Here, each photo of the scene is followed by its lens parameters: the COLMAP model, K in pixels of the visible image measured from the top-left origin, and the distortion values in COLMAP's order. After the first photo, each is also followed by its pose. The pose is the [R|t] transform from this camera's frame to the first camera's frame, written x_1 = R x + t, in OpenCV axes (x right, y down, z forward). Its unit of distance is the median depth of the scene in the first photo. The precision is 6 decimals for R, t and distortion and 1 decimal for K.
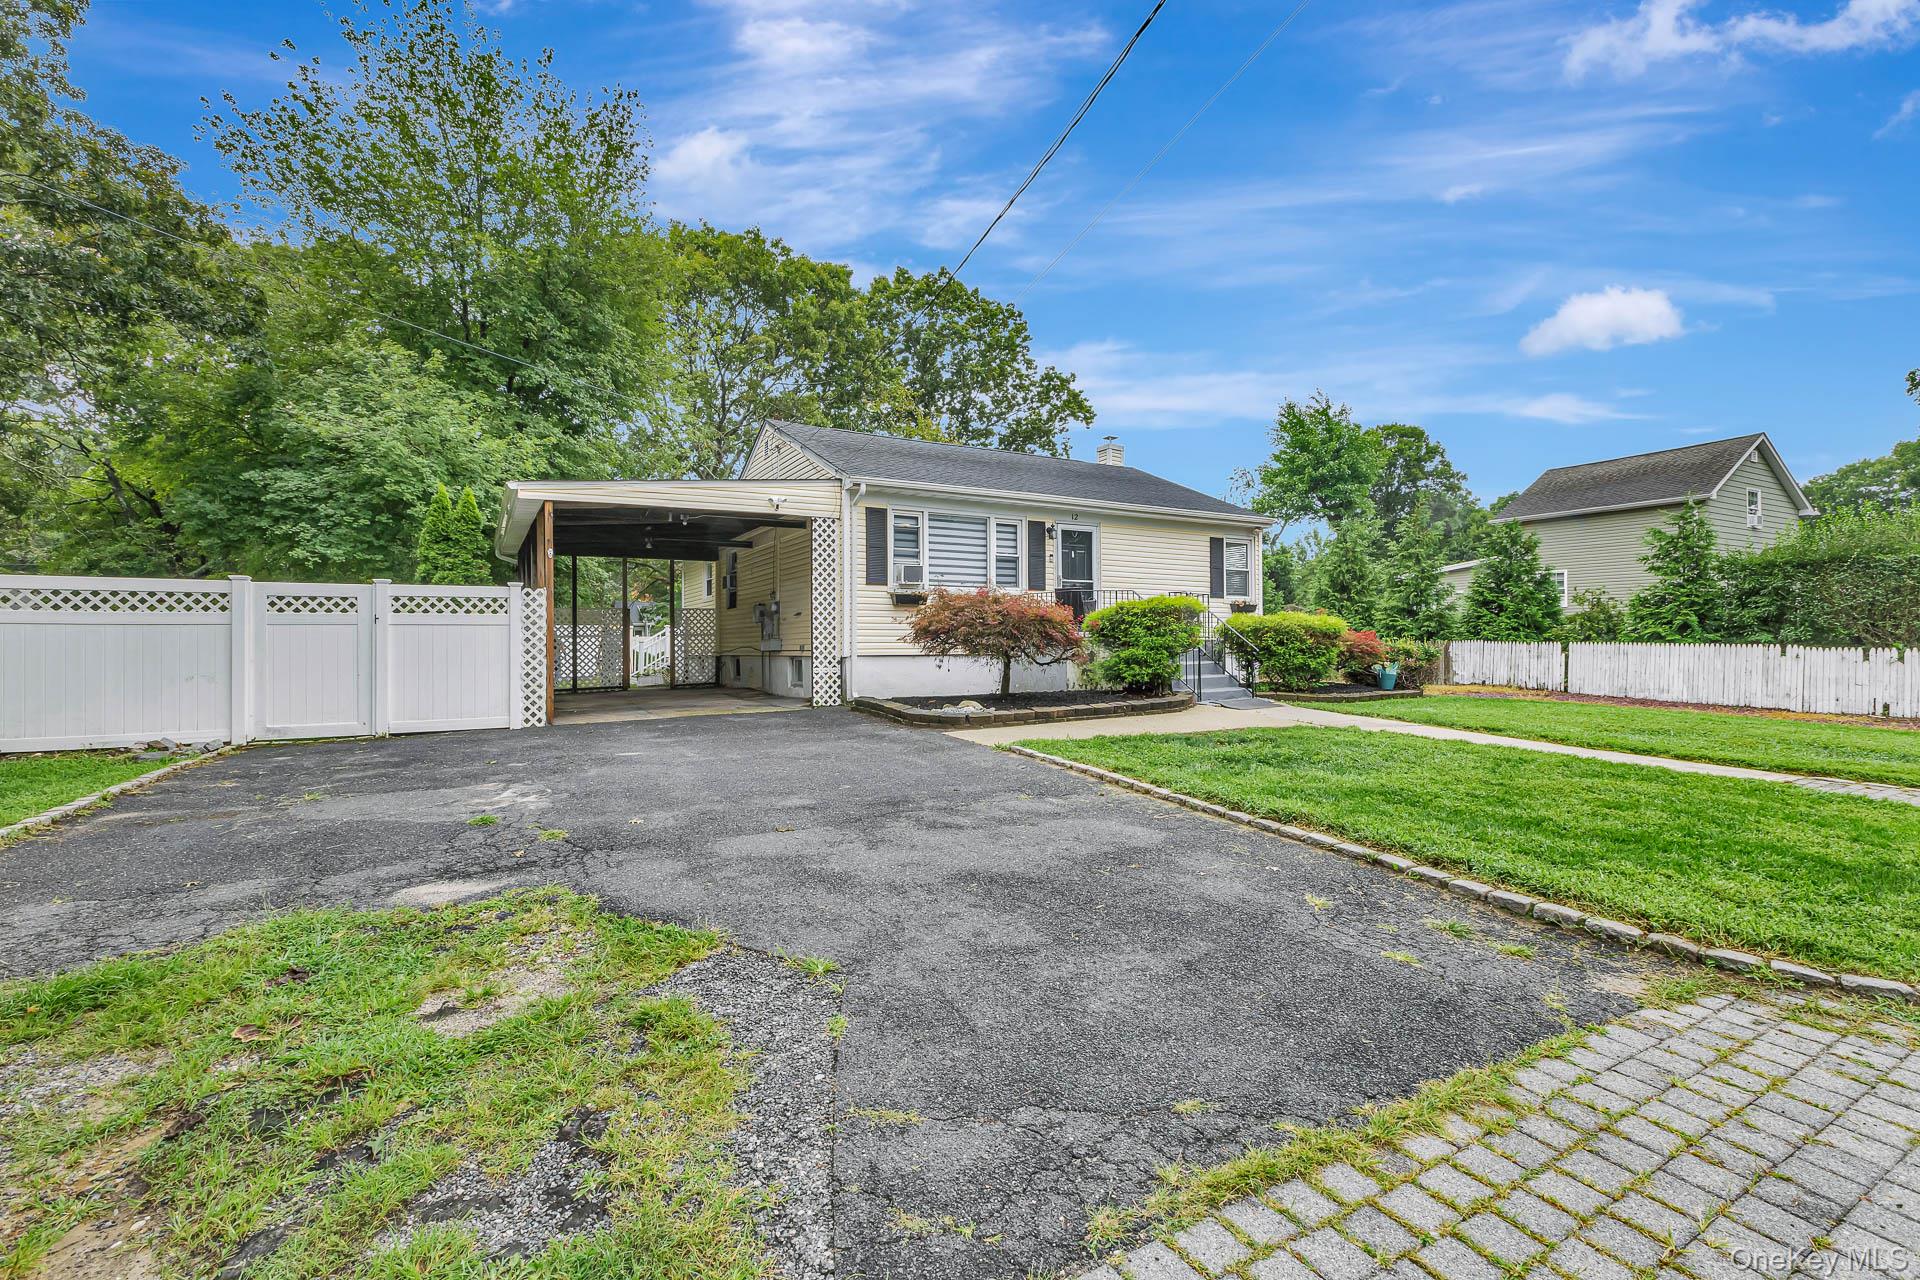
lens RADIAL K [[834.0, 0, 961.9], [0, 834.0, 636.9], [0, 0, 1]] dist [0.000358, 0.000167]
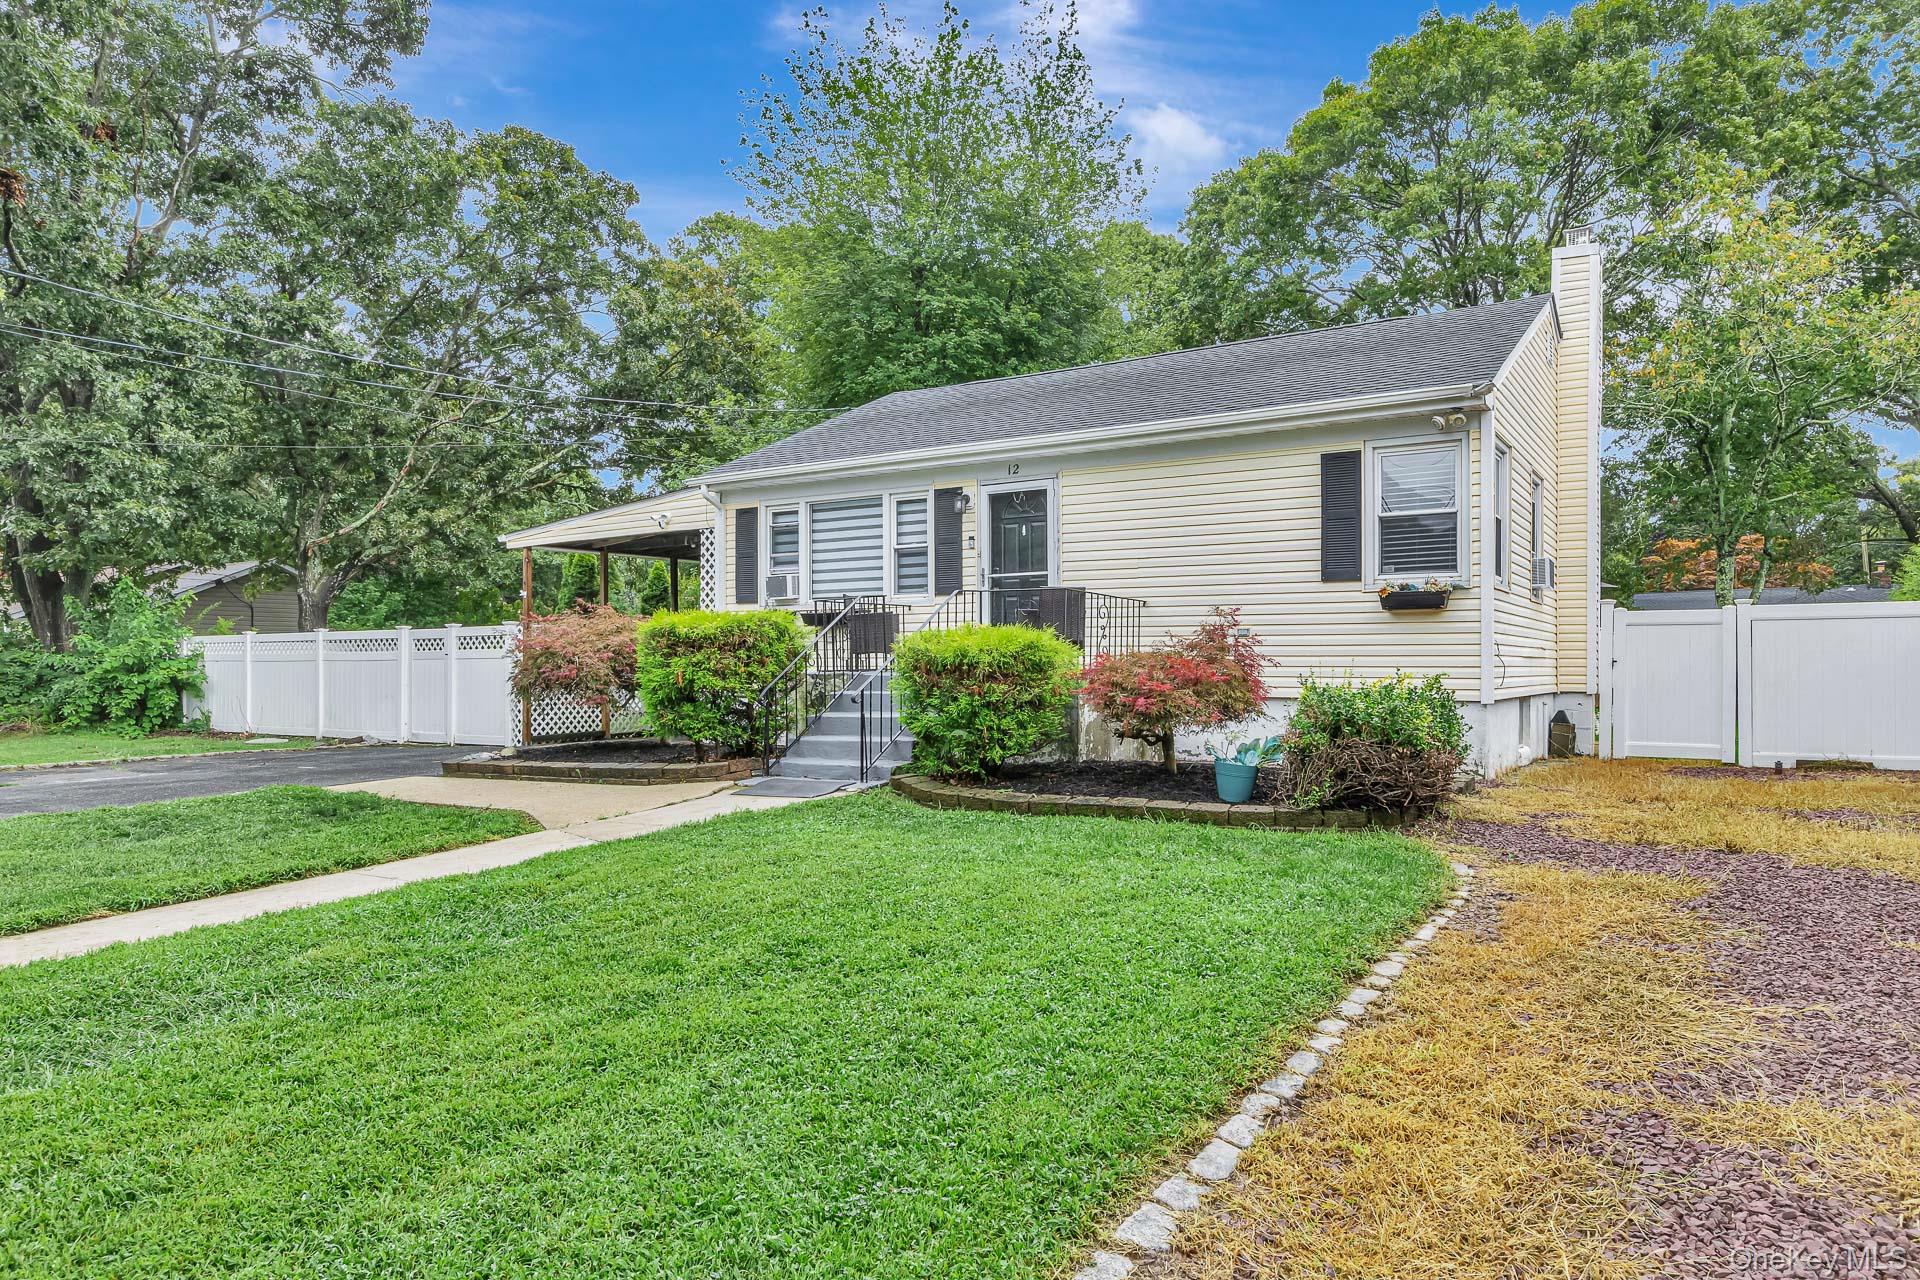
lens RADIAL K [[1186.4, 0, 960.0], [0, 1186.4, 640.0], [0, 0, 1]] dist [0.000514, 0.000008]
pose [[0.461775, -0.020141, -0.886769, 0.919959], [0.002718, 0.999770, -0.021292, -0.001884], [0.886993, 0.007422, 0.461723, 0.598771]]
